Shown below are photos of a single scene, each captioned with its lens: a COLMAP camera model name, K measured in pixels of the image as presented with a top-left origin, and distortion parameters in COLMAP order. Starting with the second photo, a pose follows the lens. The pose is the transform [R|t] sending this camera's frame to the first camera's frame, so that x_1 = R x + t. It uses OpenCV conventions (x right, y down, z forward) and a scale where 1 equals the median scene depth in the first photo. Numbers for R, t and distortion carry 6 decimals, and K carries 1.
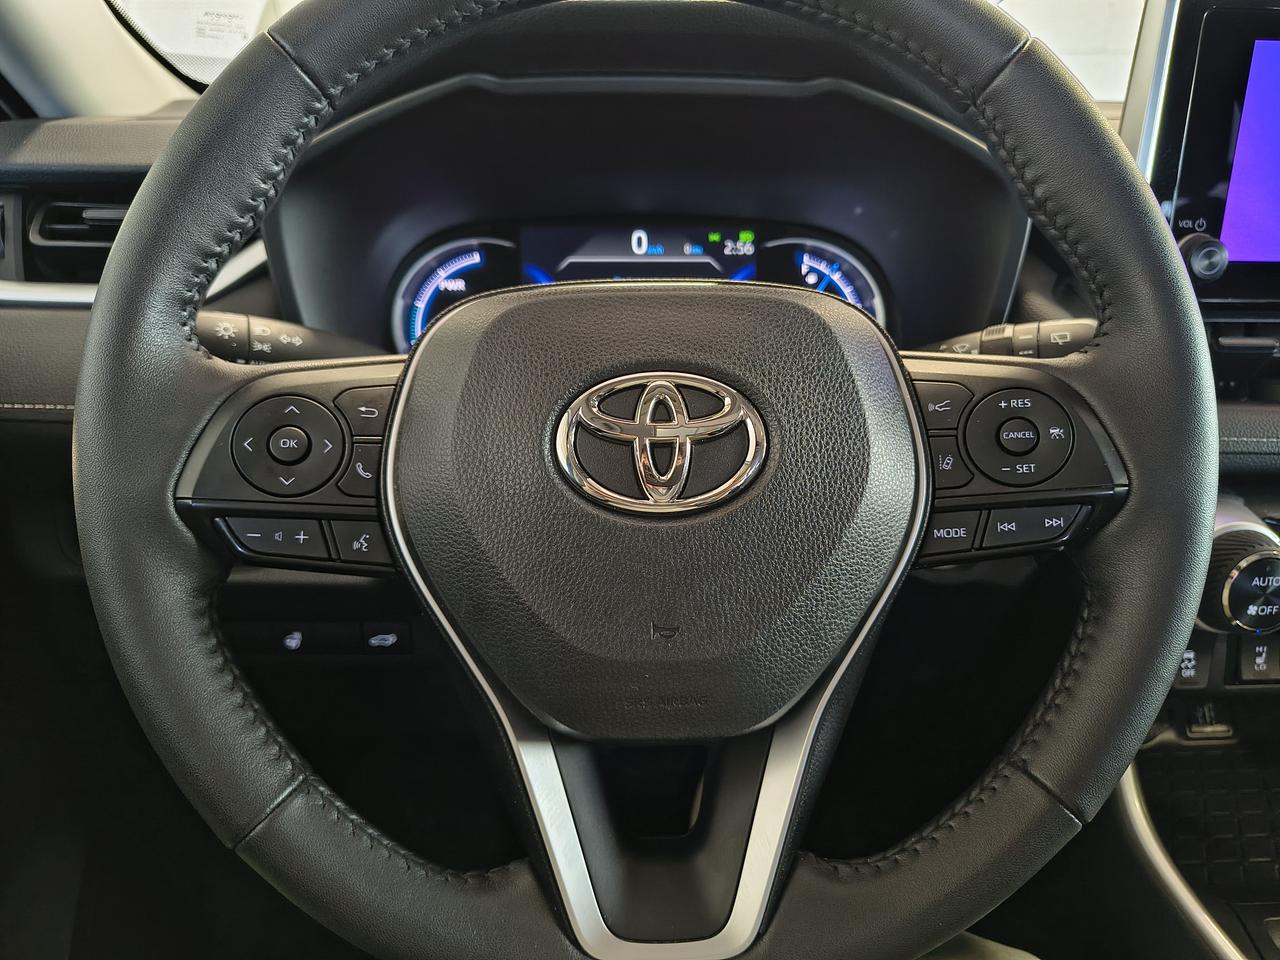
lens RADIAL K [[875.1, 0, 642.5], [0, 875.1, 477.6], [0, 0, 1]] dist [0.008858, -0.015046]
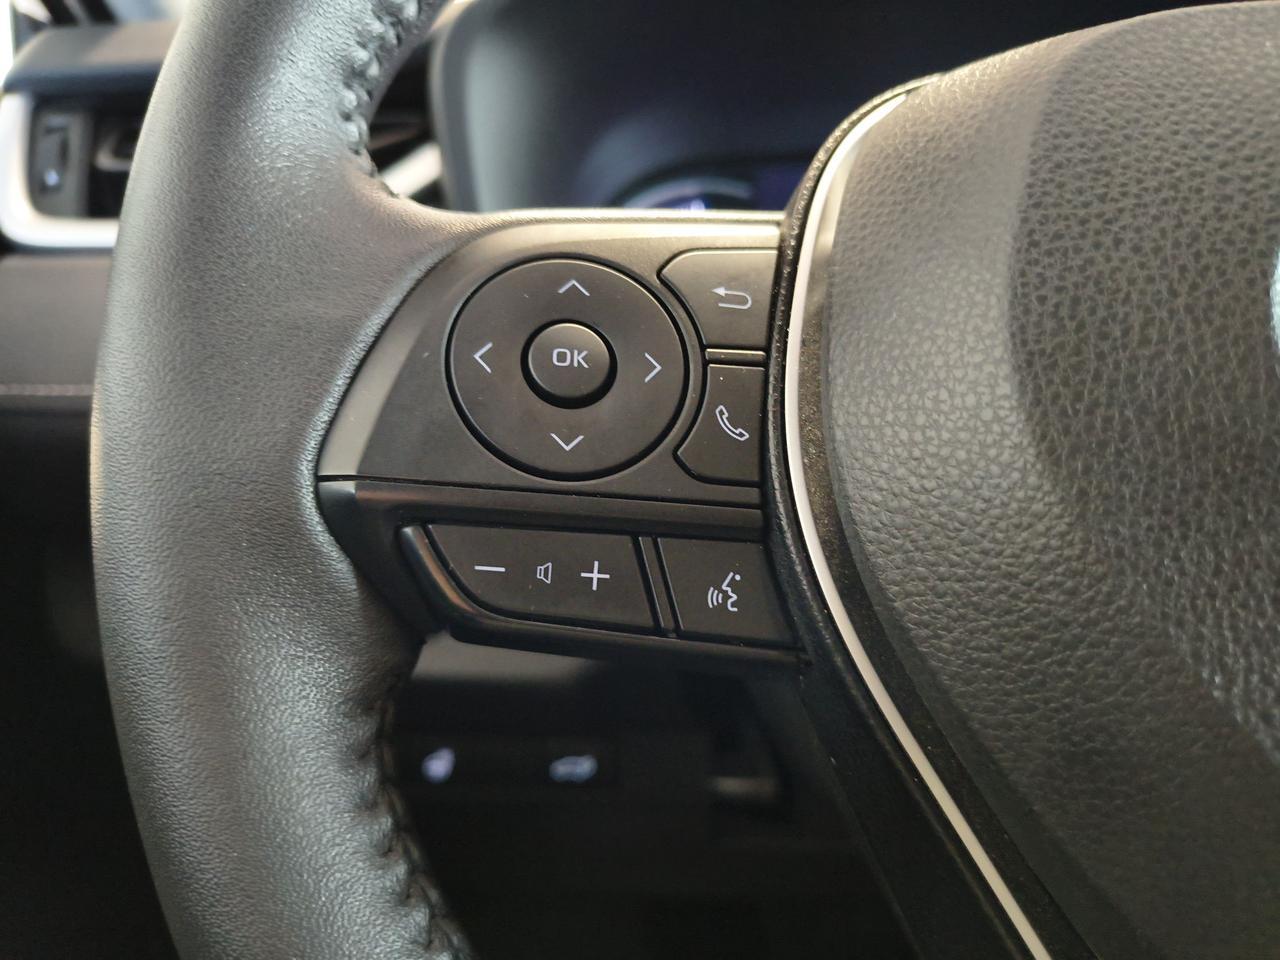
lens RADIAL K [[875.1, 0, 635.6], [0, 875.1, 476.5], [0, 0, 1]] dist [0.008858, -0.015046]
pose [[0.995128, -0.005102, -0.098459, -0.323546], [-0.005485, 0.994248, -0.106957, 0.064678], [0.098439, 0.106976, 0.989377, 0.569594]]
